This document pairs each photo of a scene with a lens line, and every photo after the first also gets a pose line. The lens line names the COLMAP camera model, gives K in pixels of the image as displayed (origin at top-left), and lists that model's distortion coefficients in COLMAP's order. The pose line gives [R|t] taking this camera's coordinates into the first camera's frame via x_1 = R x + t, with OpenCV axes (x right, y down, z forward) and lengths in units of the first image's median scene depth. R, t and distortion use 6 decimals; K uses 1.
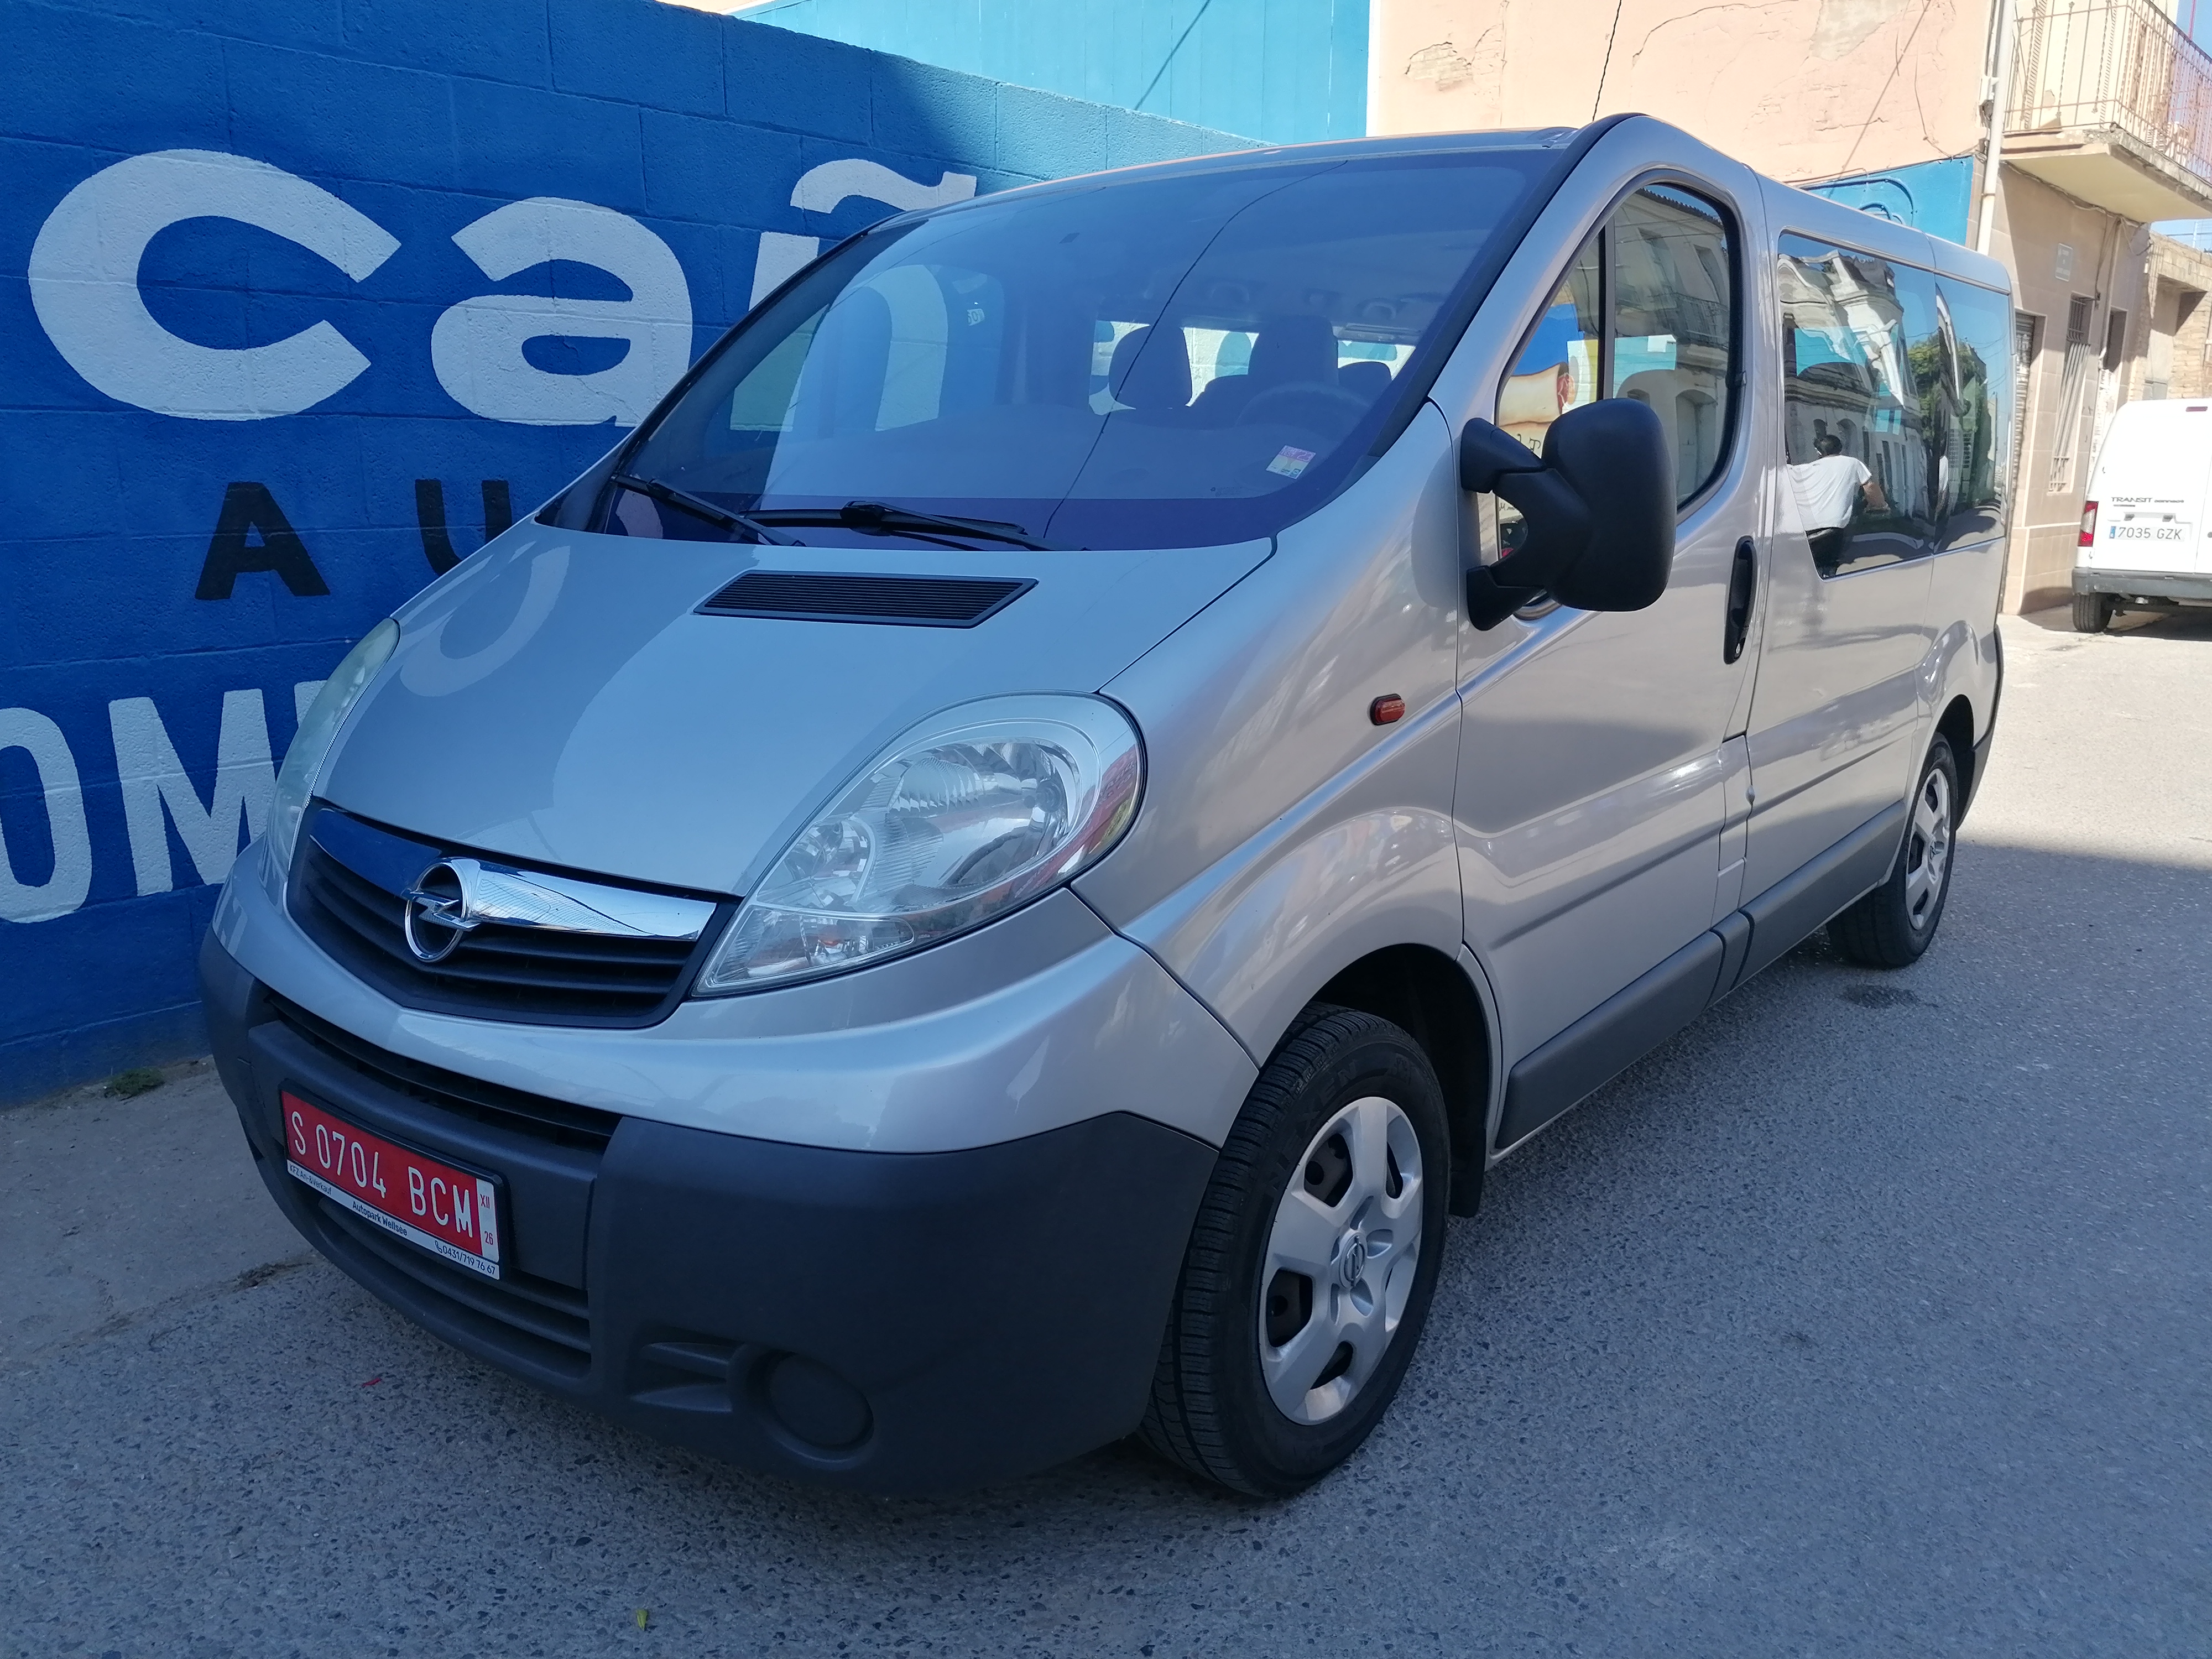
lens RADIAL K [[1717.8, 0, 1107.6], [0, 1717.8, 799.8], [0, 0, 1]] dist [0.068504, -0.079302]
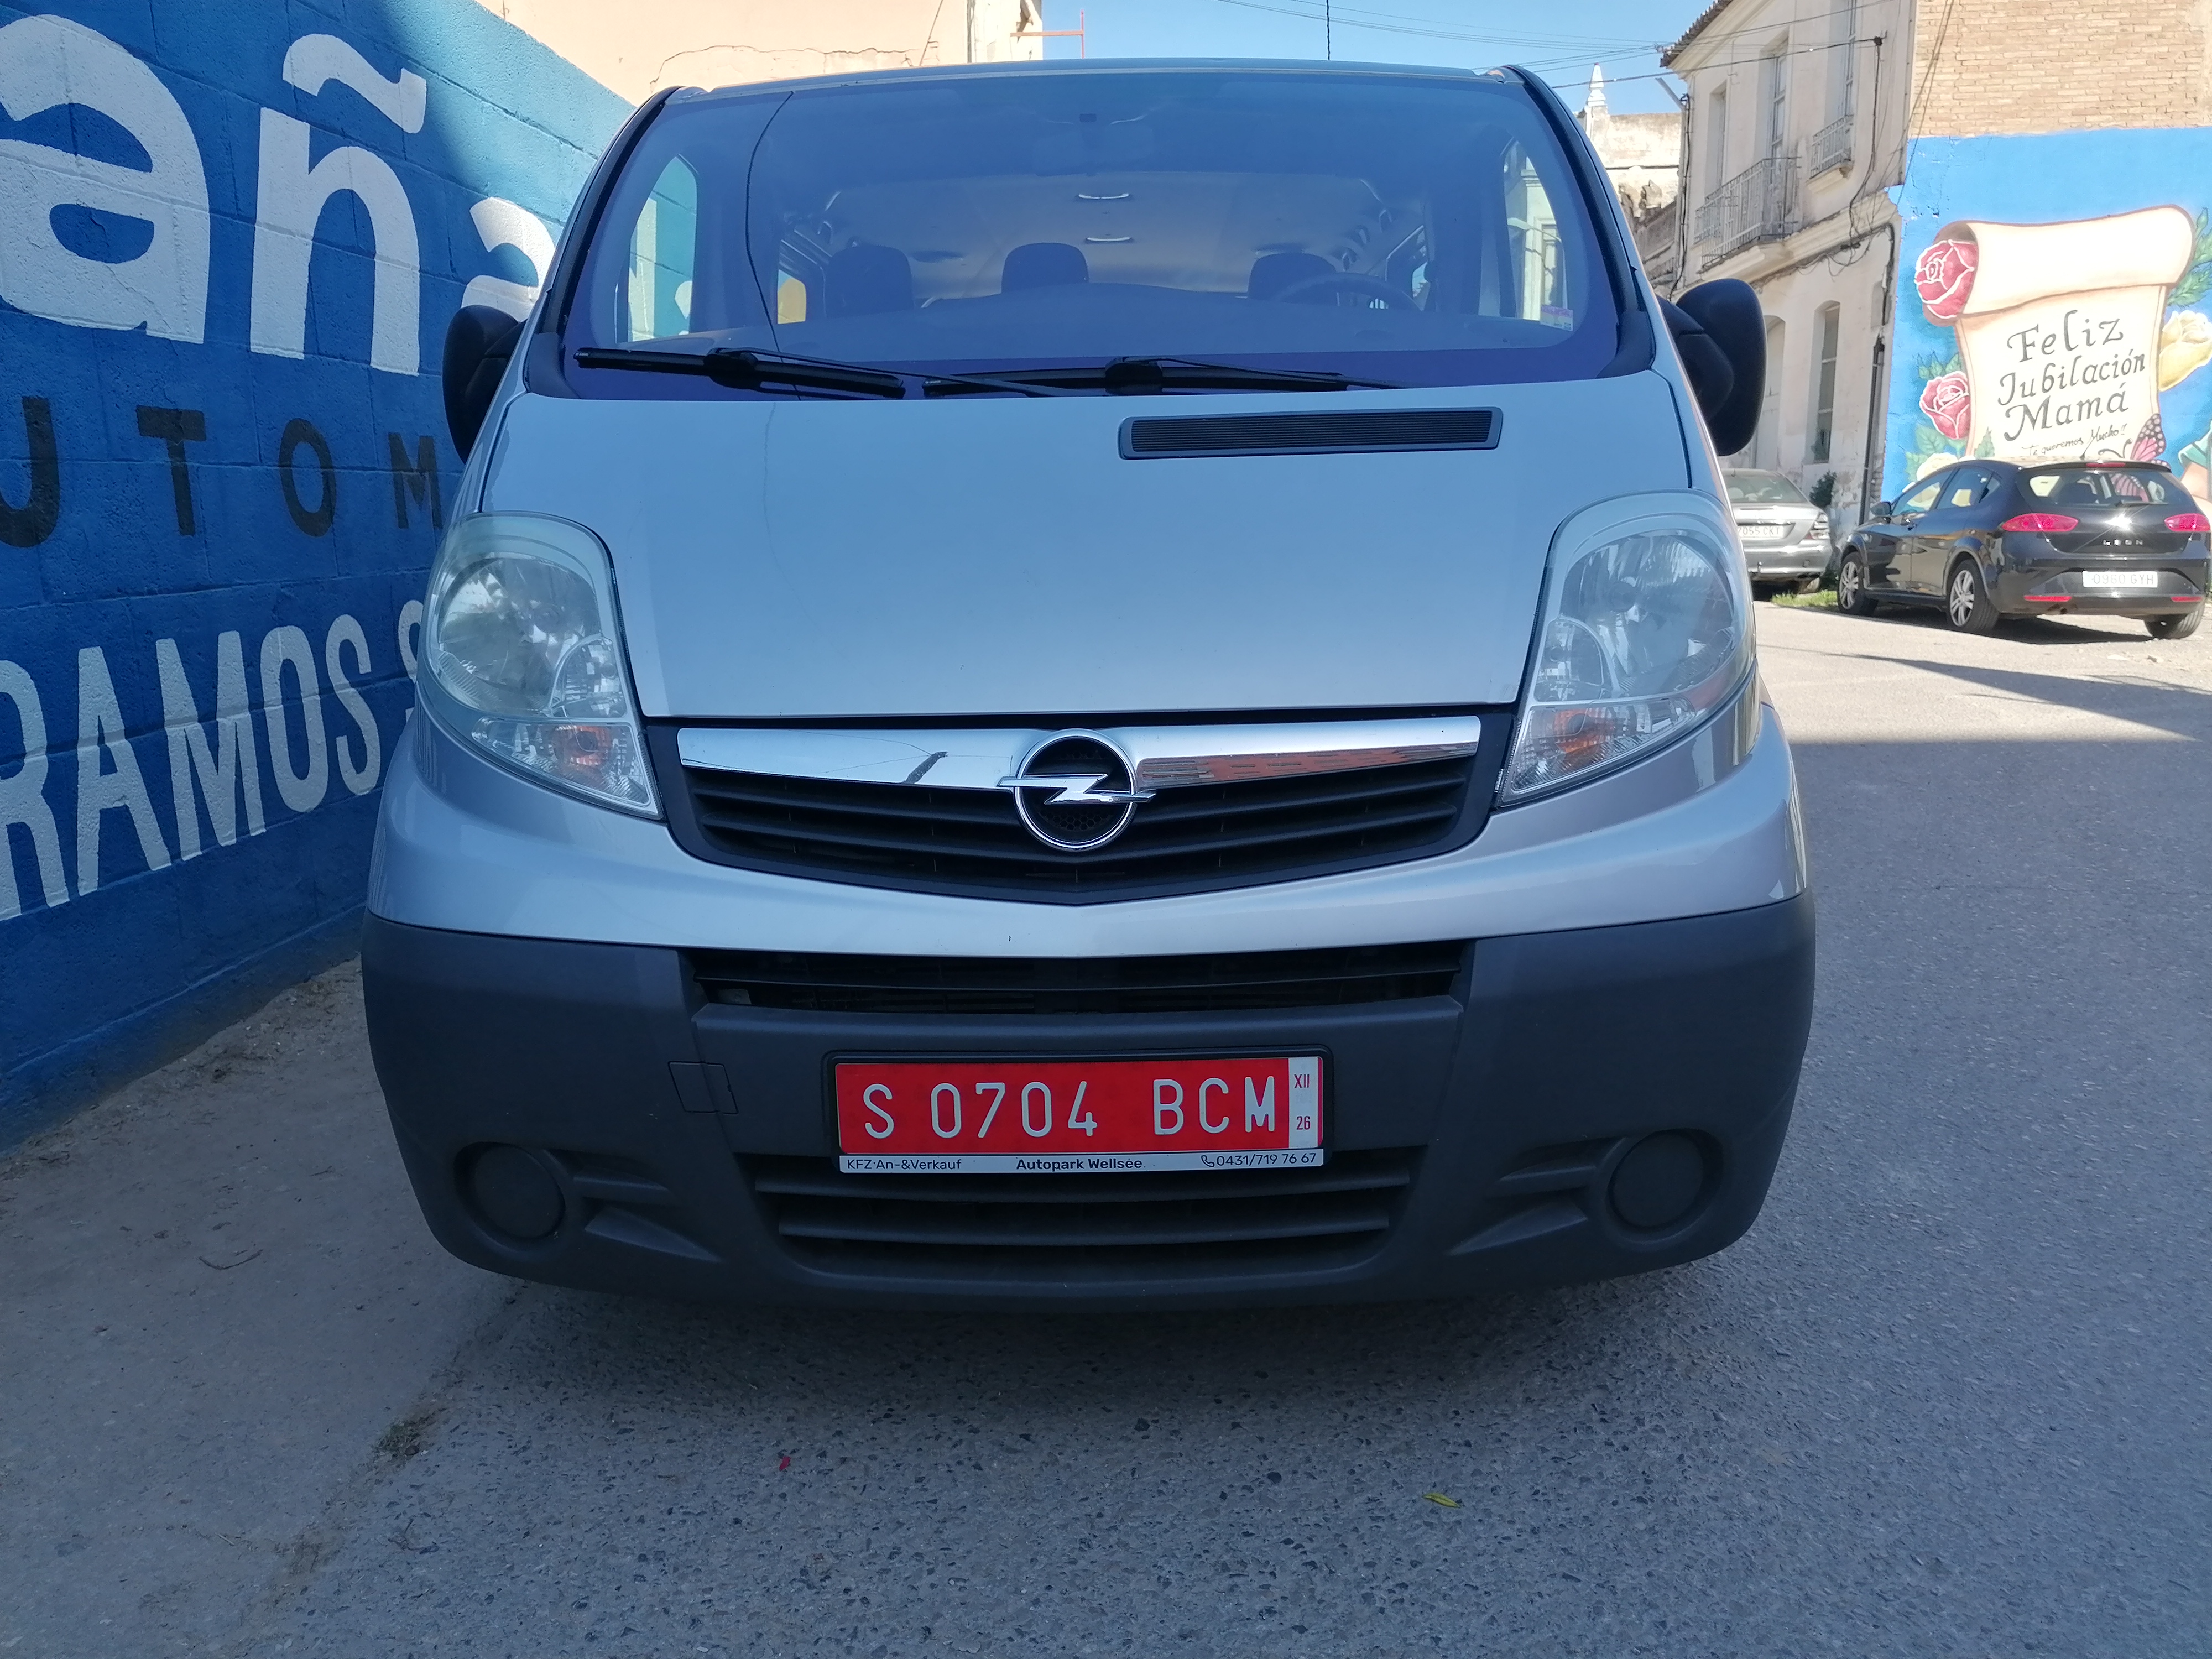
lens RADIAL K [[1708.9, 0, 1109.6], [0, 1708.9, 801.9], [0, 0, 1]] dist [0.077560, -0.092831]
pose [[0.785261, -0.122415, 0.606942, -0.580149], [0.138422, 0.990159, 0.020616, 0.036124], [-0.603493, 0.067825, 0.794478, 0.217333]]
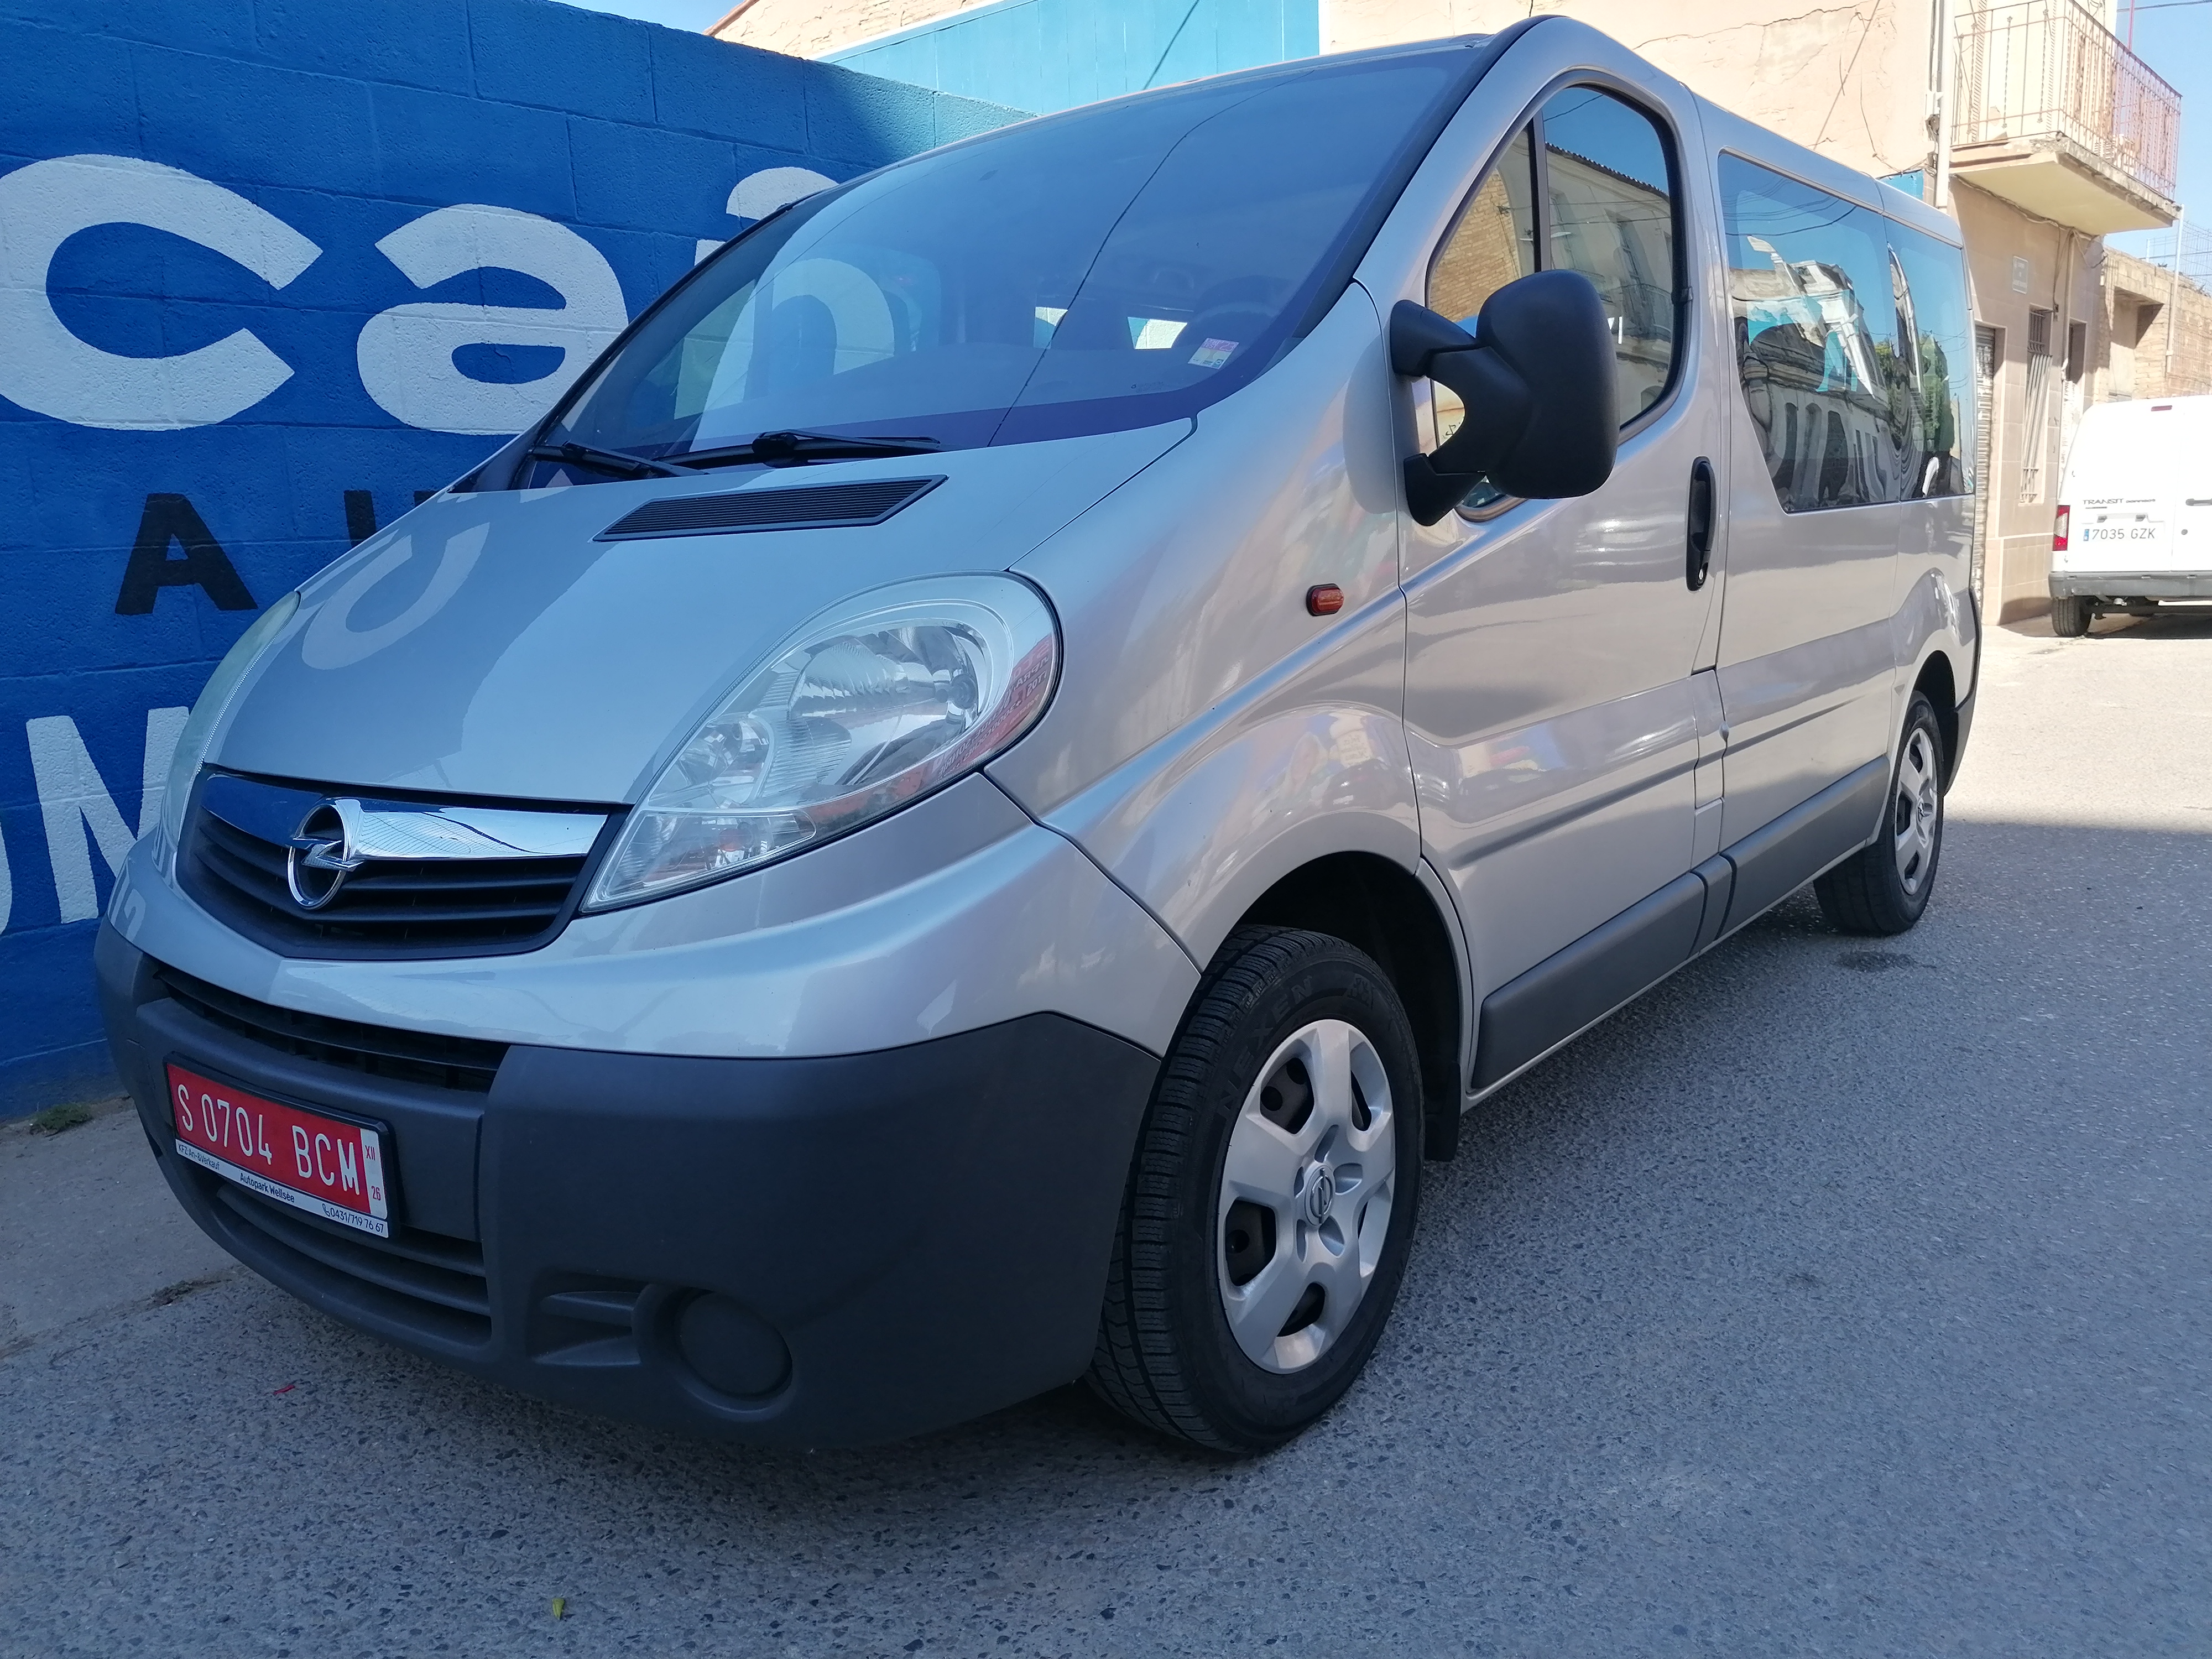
lens RADIAL K [[1708.9, 0, 1109.6], [0, 1708.9, 801.9], [0, 0, 1]] dist [0.077560, -0.092831]
pose [[0.999026, -0.044007, 0.003114, 0.024403], [0.044101, 0.998088, -0.043309, 0.062554], [-0.001202, 0.043404, 0.999057, 0.042896]]
